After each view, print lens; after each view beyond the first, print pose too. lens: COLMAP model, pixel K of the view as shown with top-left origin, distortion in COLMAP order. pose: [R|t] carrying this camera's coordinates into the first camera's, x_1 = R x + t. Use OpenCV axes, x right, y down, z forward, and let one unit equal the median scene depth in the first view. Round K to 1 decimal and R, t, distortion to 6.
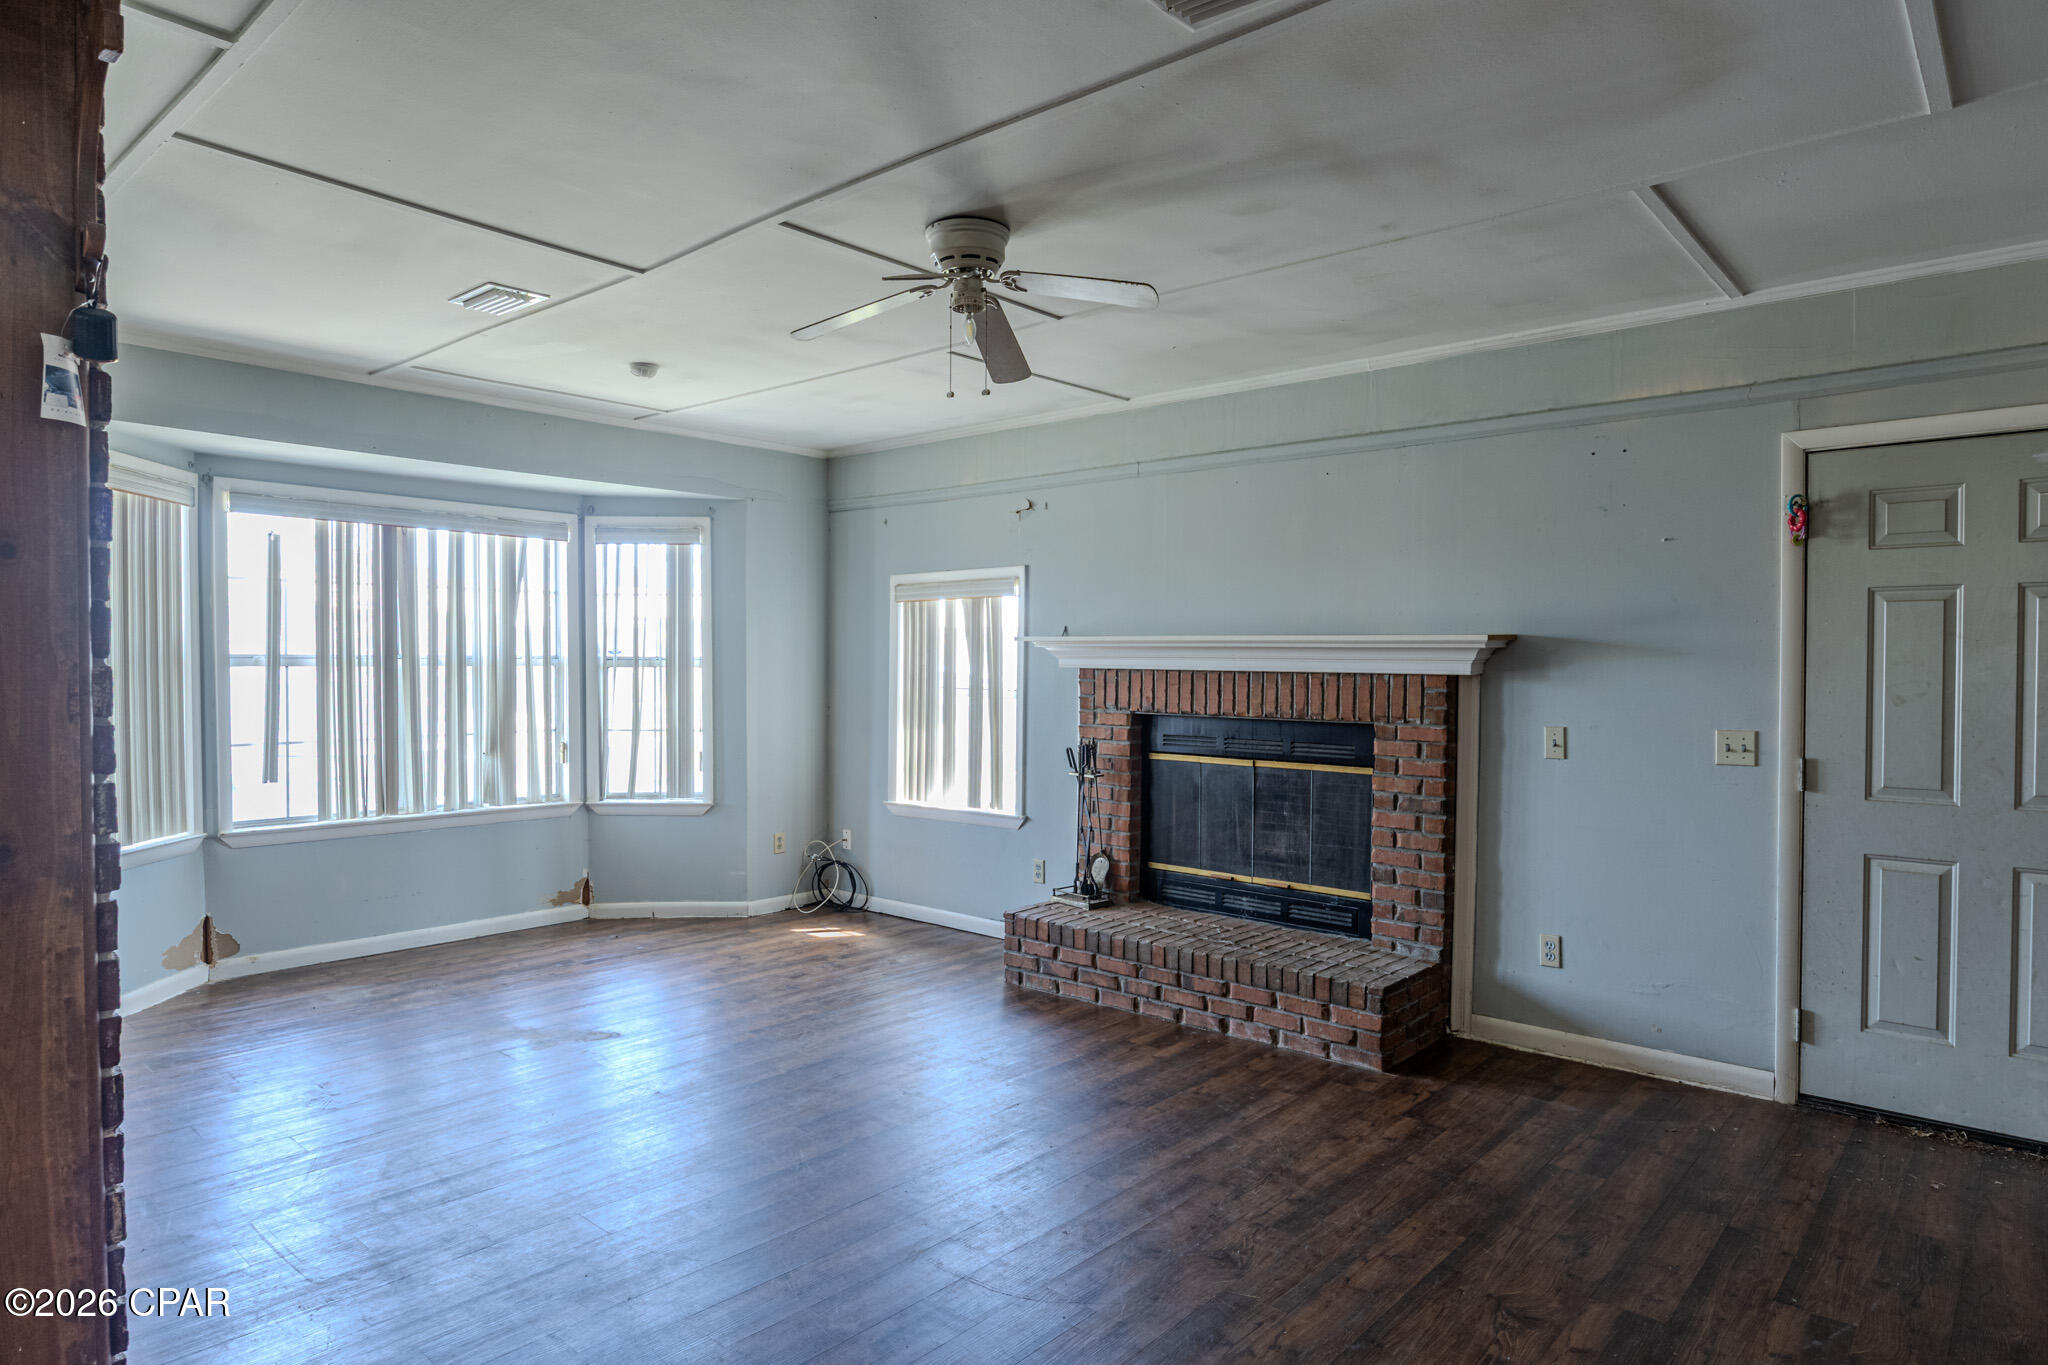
lens RADIAL K [[1213.3, 0, 1024.0], [0, 1213.3, 682.5], [0, 0, 1]] dist [-0.002634, -0.000410]
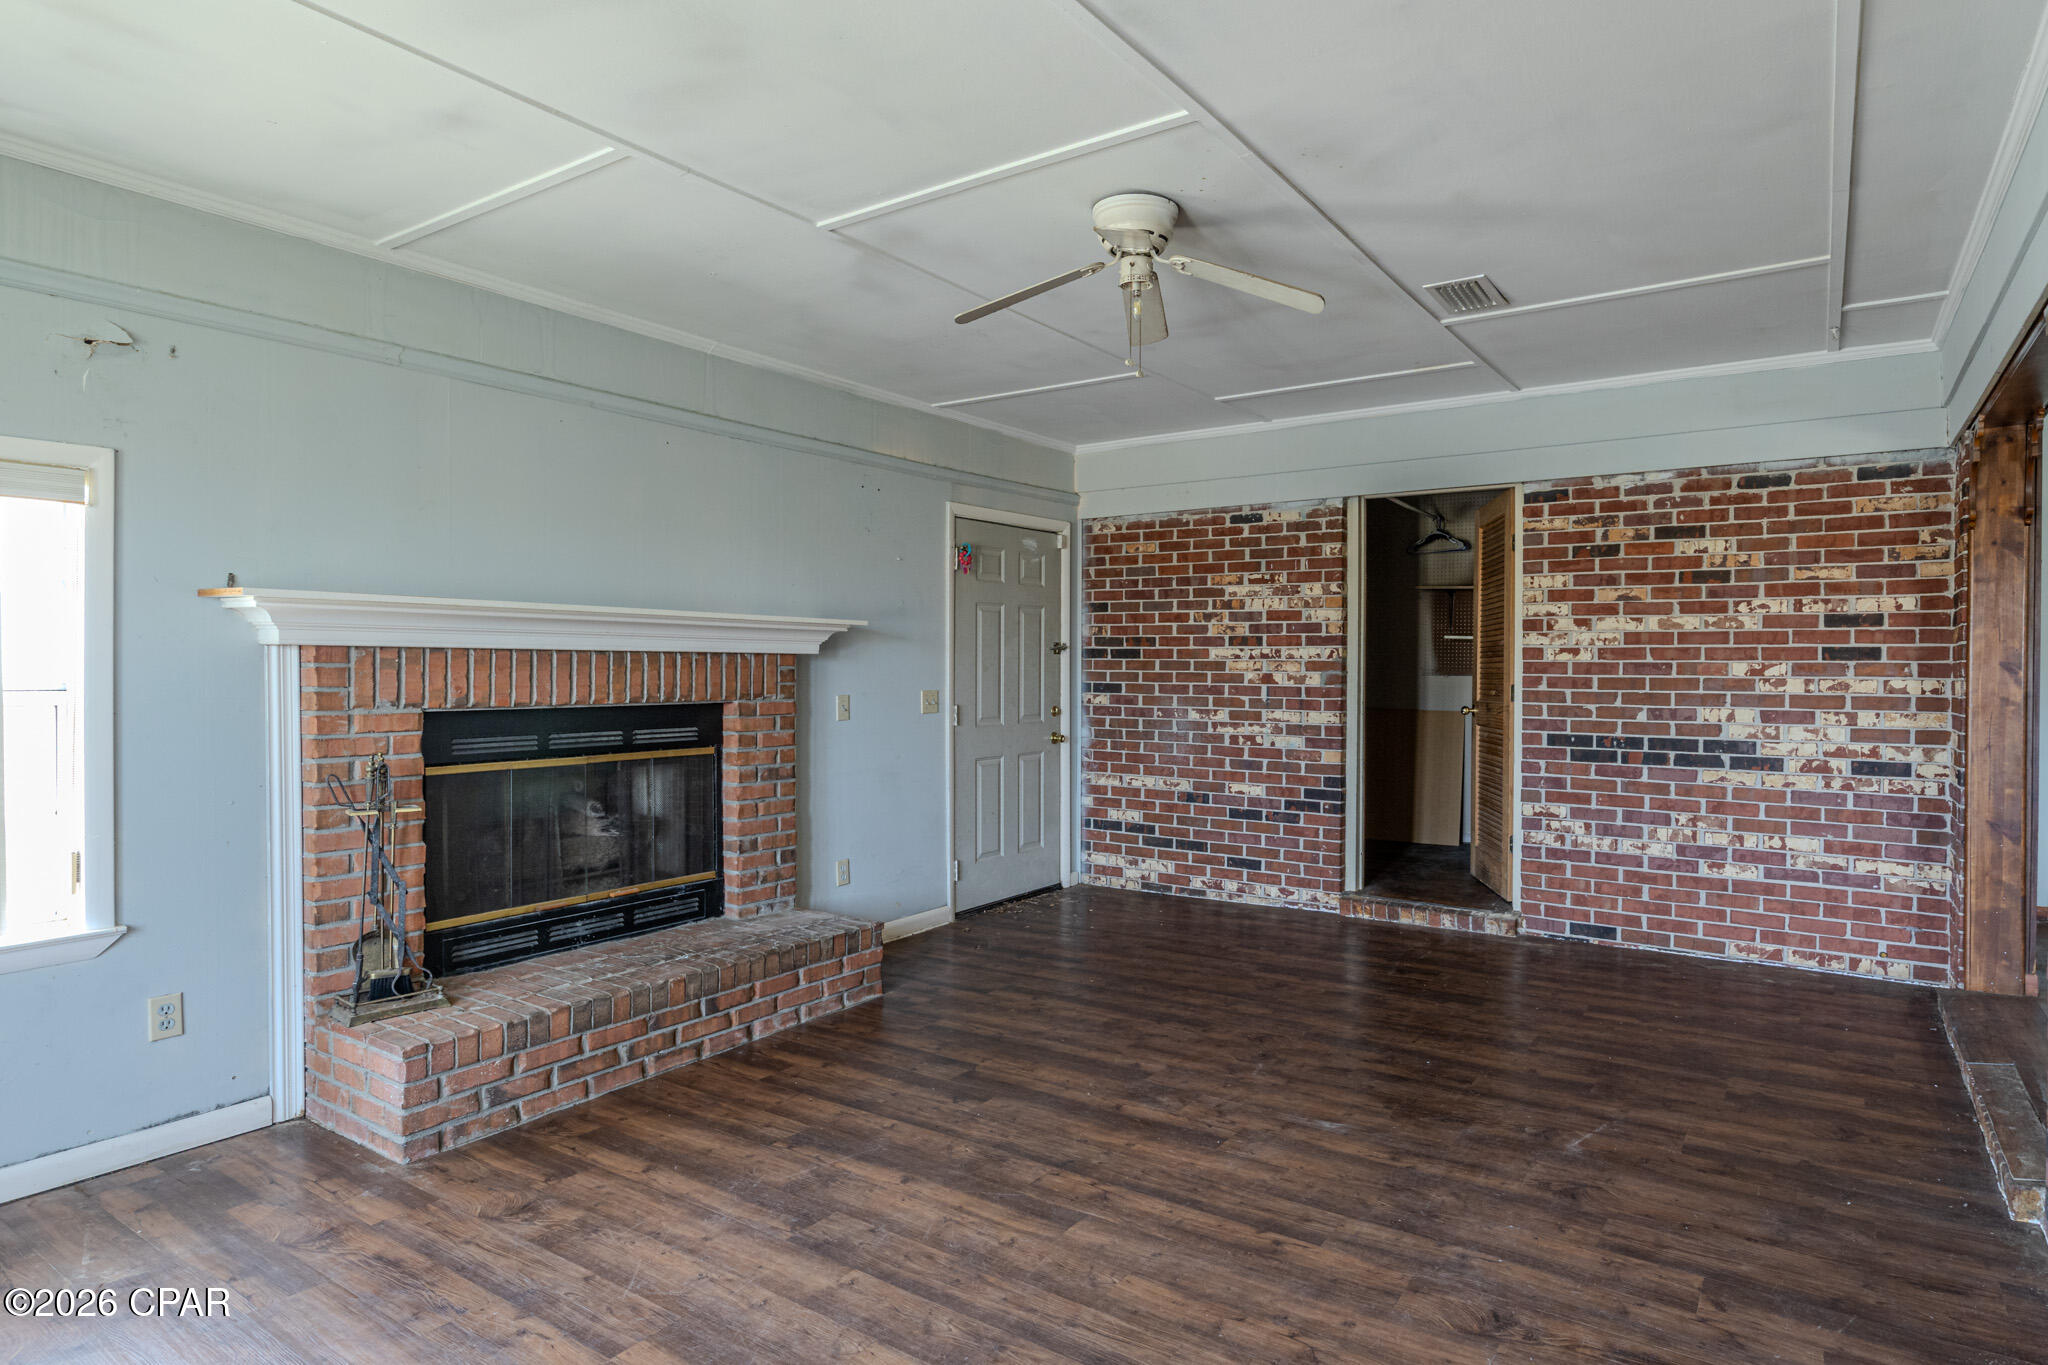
lens RADIAL K [[1100.6, 0, 1102.0], [0, 1100.6, 683.6], [0, 0, 1]] dist [-0.003399, -0.000798]
pose [[-0.144042, -0.020193, 0.989366, -0.664626], [0.019379, 0.999542, 0.023222, 0.002505], [-0.989382, 0.022518, -0.143585, 0.805930]]
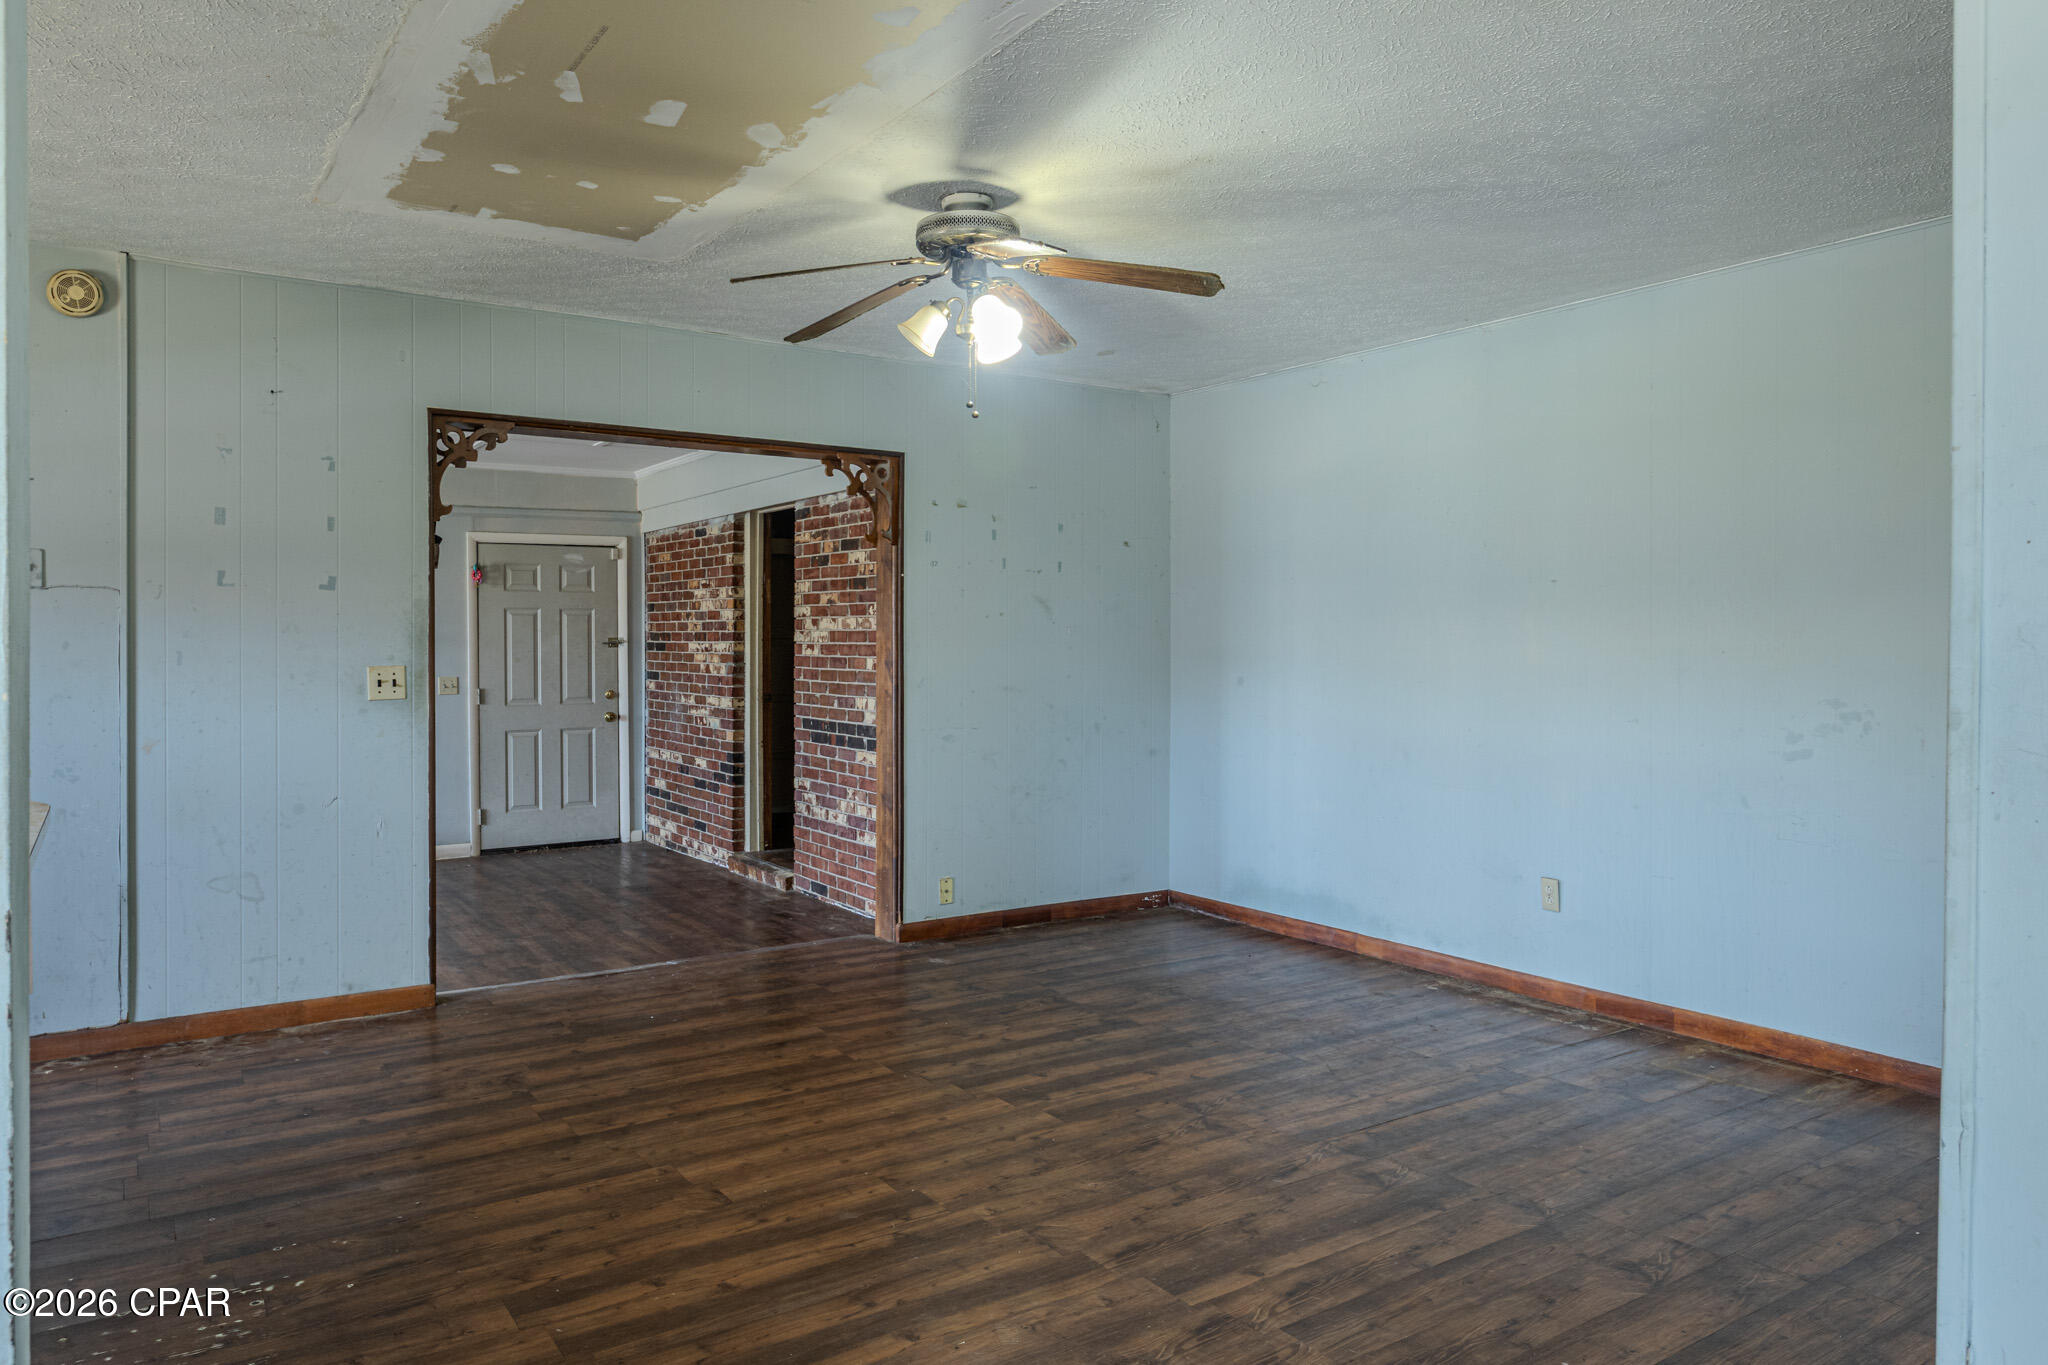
lens RADIAL K [[1347.4, 0, 1020.8], [0, 1347.4, 657.8], [0, 0, 1]] dist [-0.006400, -0.000416]
pose [[0.263141, -0.015793, 0.964628, -1.069034], [0.024607, 0.999651, 0.009654, 0.007755], [-0.964444, 0.021196, 0.263438, -0.406772]]
